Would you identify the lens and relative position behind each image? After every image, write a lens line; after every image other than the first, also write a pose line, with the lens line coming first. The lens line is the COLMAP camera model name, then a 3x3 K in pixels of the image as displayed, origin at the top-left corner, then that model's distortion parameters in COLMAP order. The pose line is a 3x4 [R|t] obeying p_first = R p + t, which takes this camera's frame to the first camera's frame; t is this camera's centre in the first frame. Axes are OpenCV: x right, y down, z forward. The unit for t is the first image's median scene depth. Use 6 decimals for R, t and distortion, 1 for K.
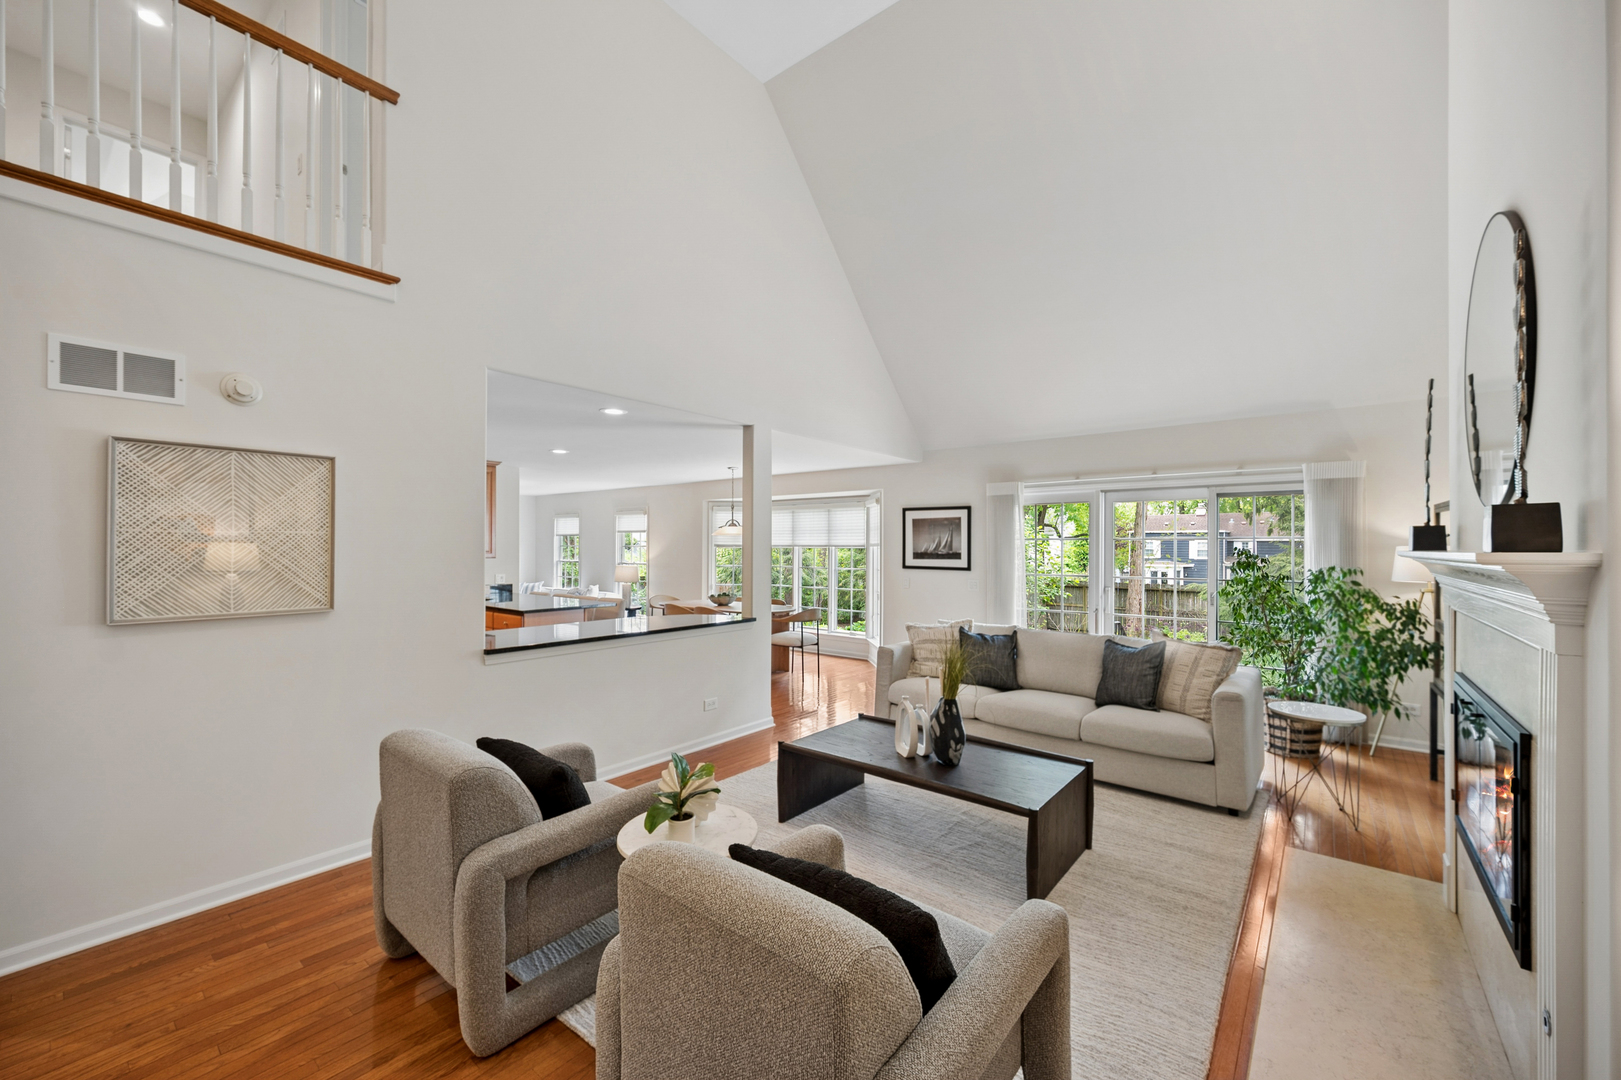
lens RADIAL K [[649.1, 0, 809.4], [0, 649.1, 547.2], [0, 0, 1]] dist [0.000185, -0.000020]
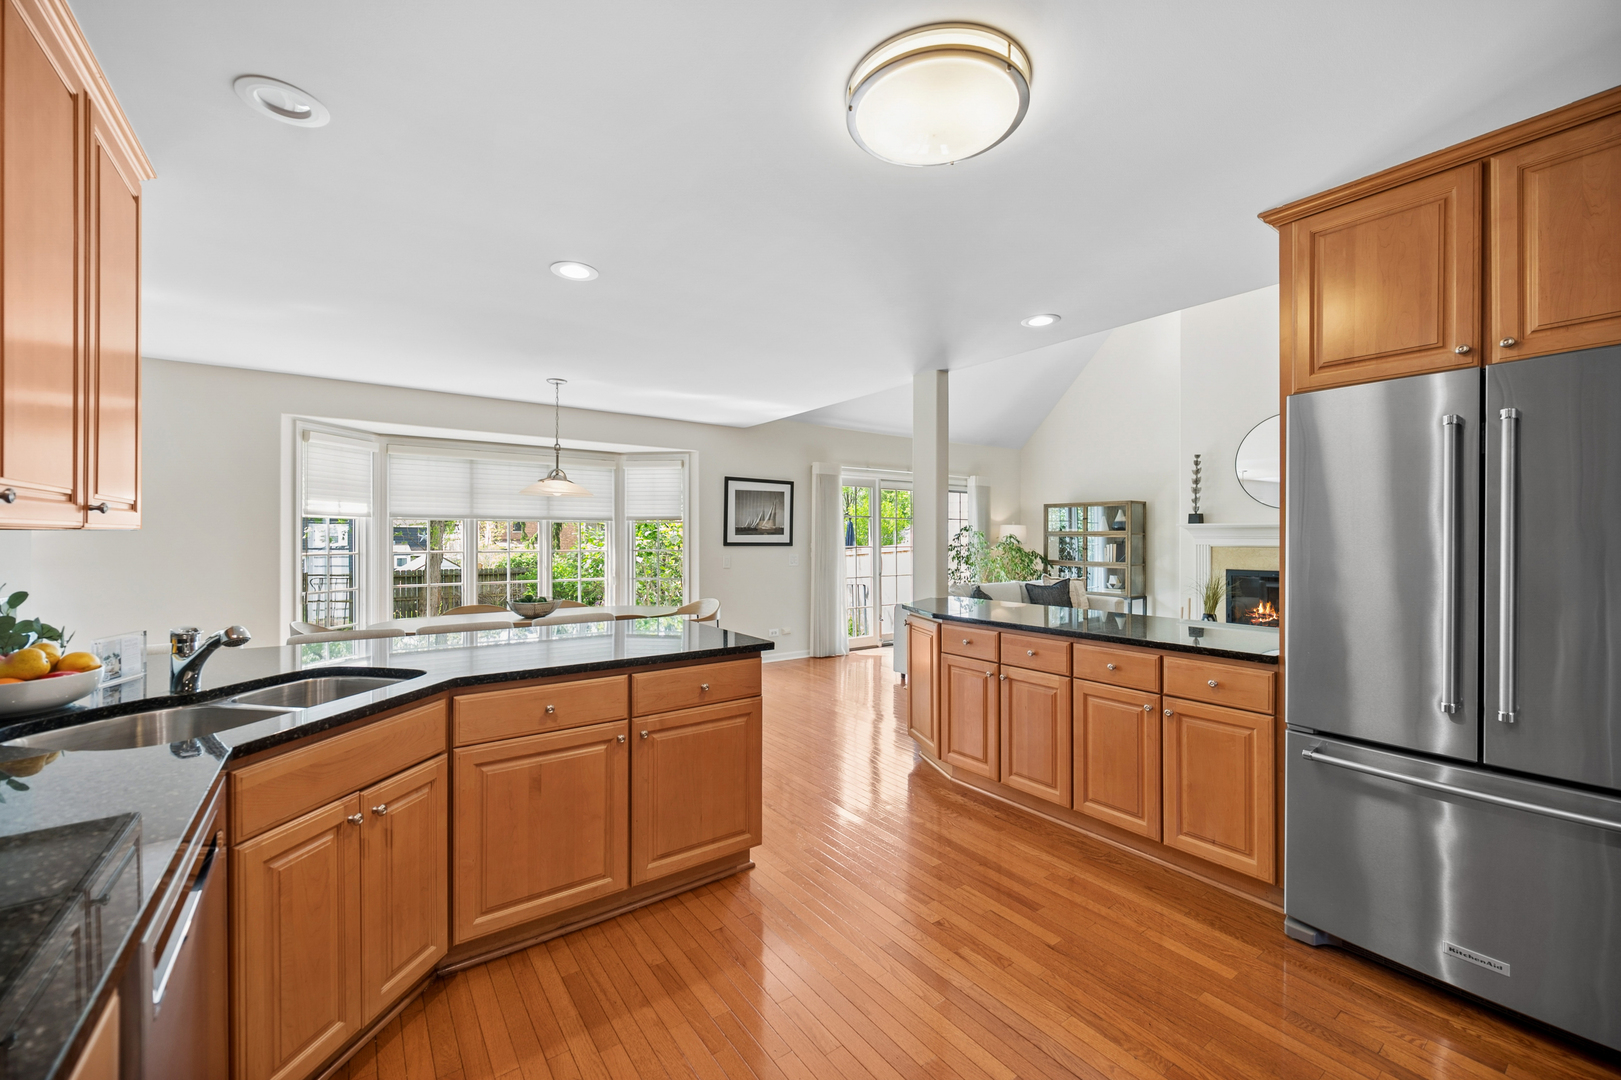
lens RADIAL K [[649.1, 0, 812.0], [0, 649.1, 534.1], [0, 0, 1]] dist [0.000185, -0.000020]
pose [[0.272493, -0.003899, 0.962150, -0.671850], [-0.008579, 0.999942, 0.006482, 0.010565], [-0.962119, -0.010020, 0.272444, 0.664149]]
